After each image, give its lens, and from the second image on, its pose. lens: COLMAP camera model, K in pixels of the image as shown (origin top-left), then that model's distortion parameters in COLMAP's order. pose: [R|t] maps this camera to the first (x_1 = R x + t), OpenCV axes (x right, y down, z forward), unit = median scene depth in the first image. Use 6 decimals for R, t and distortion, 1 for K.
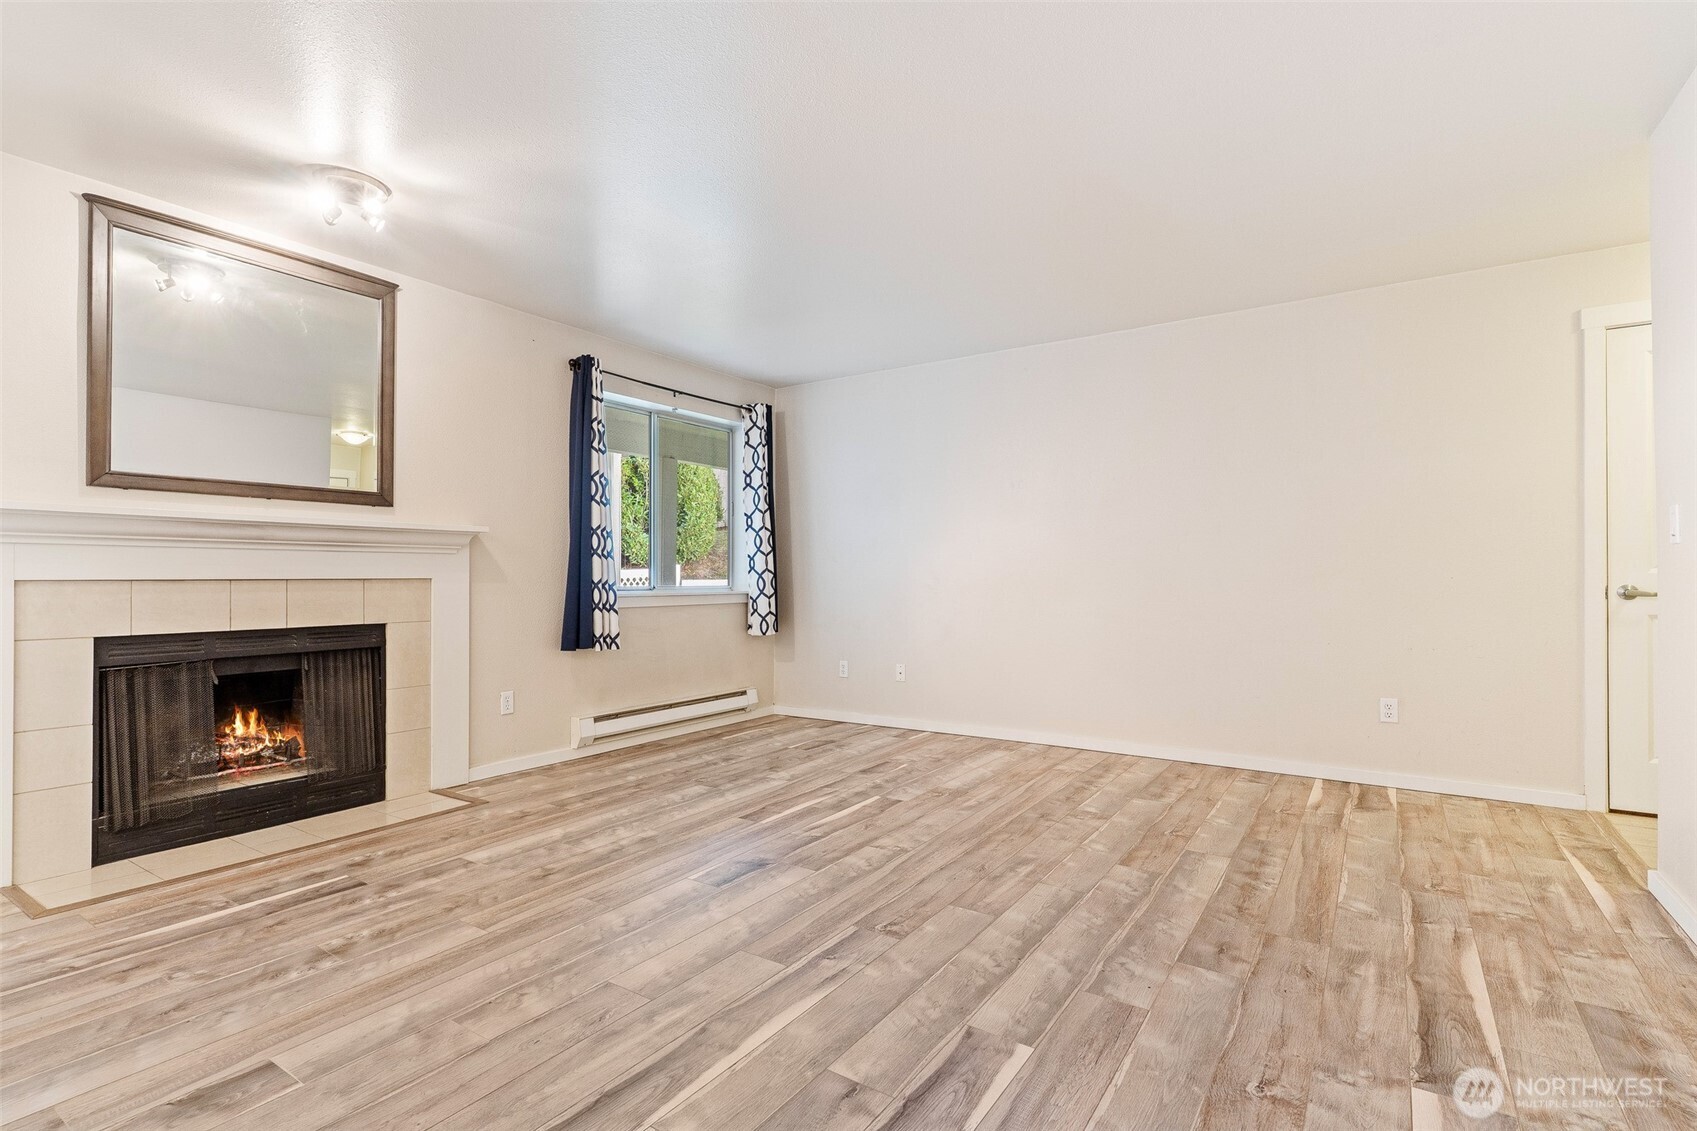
lens RADIAL K [[815.1, 0, 834.8], [0, 815.1, 569.2], [0, 0, 1]] dist [0.002465, 0.000508]
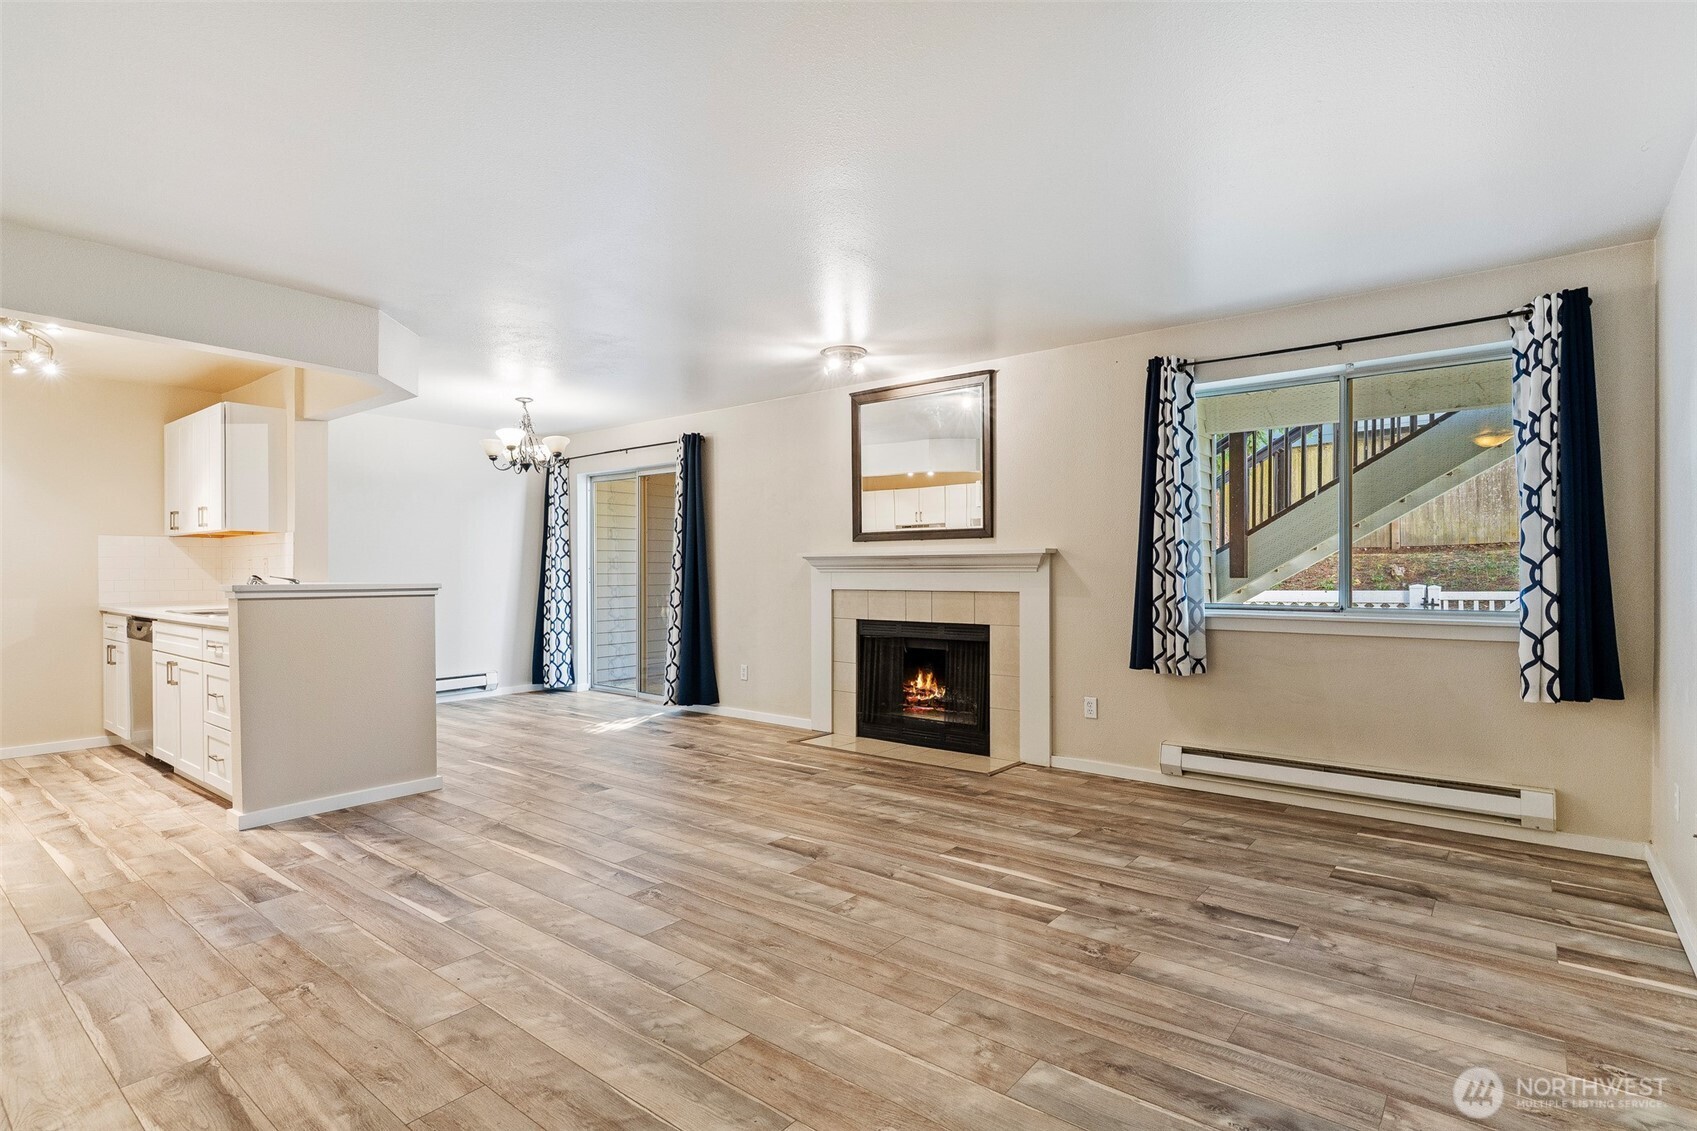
lens RADIAL K [[819.3, 0, 873.8], [0, 819.3, 564.0], [0, 0, 1]] dist [0.001703, 0.000237]
pose [[-0.058198, -0.005806, -0.998288, 1.010459], [0.011945, 0.999907, -0.006511, -0.033753], [0.998234, -0.012304, -0.058123, 1.116393]]
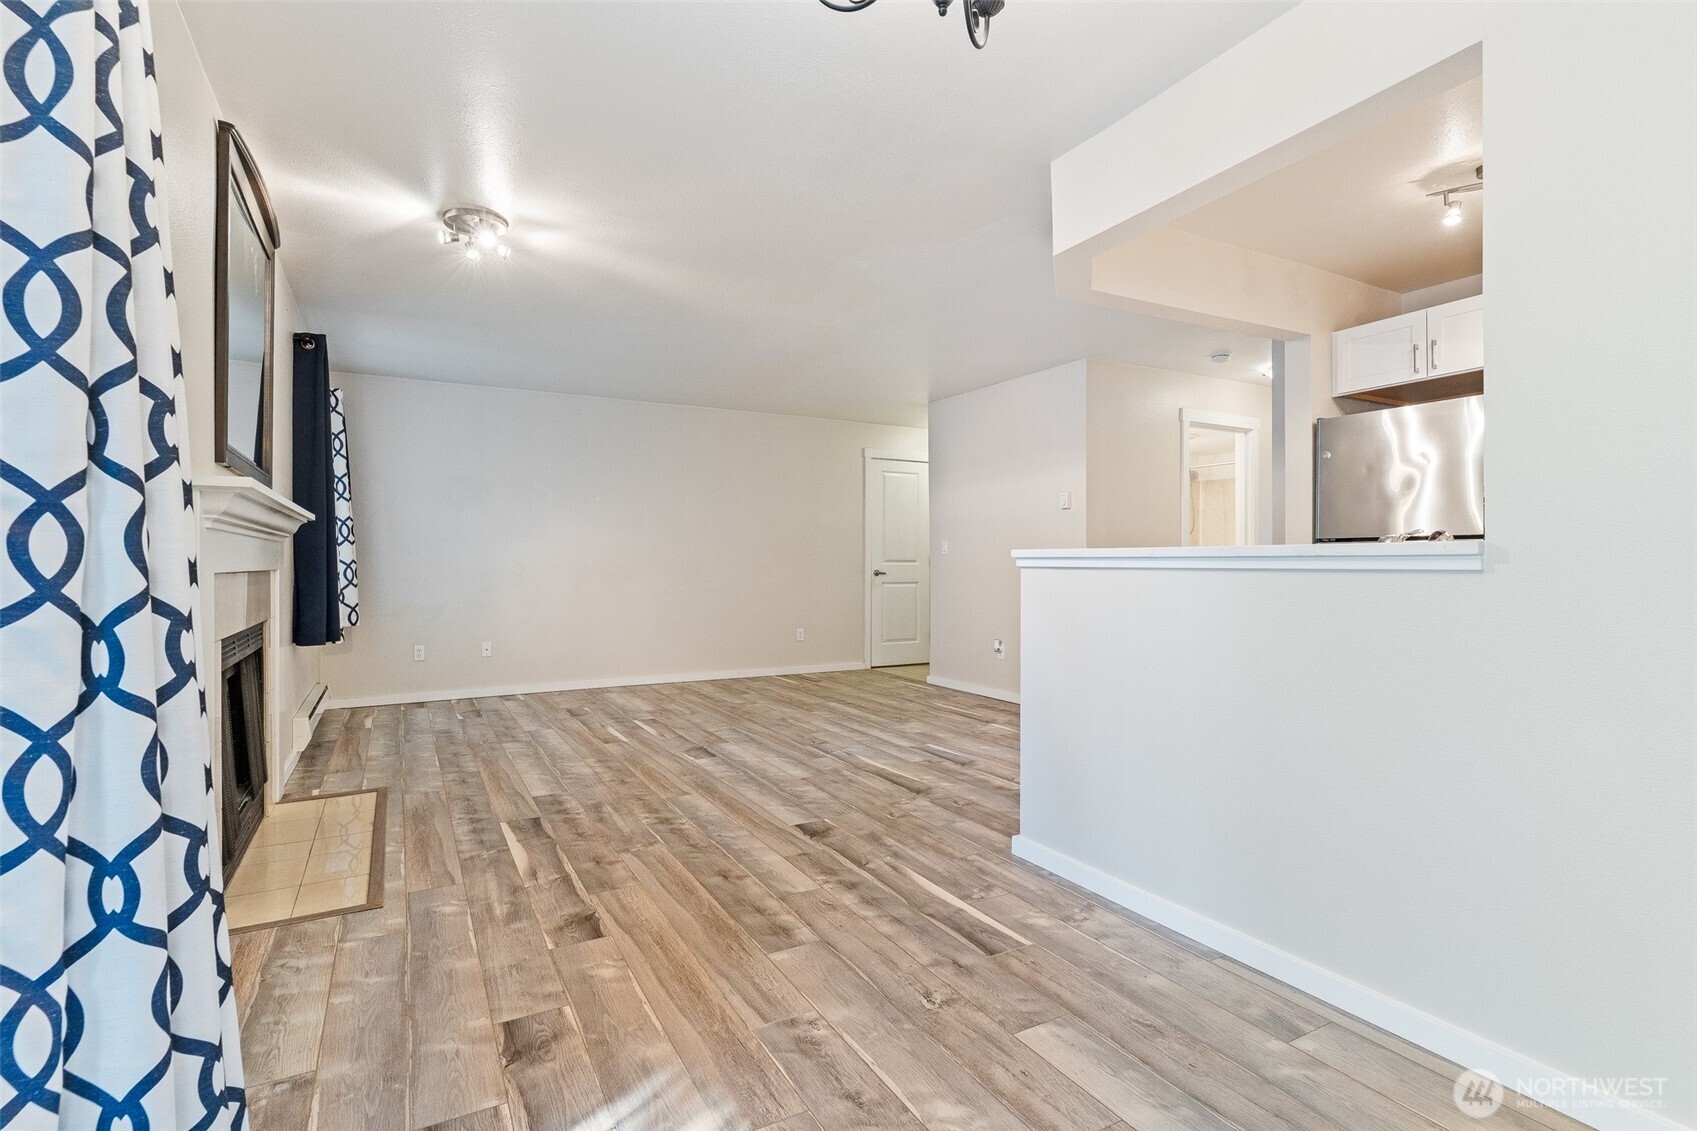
lens RADIAL K [[780.0, 0, 848.5], [0, 780.0, 565.5], [0, 0, 1]] dist [-0.000234, -0.000025]
pose [[0.458059, 0.001663, 0.888920, -1.286417], [-0.008067, 0.999965, 0.002286, -0.005431], [-0.888885, -0.008218, 0.458057, 0.031754]]
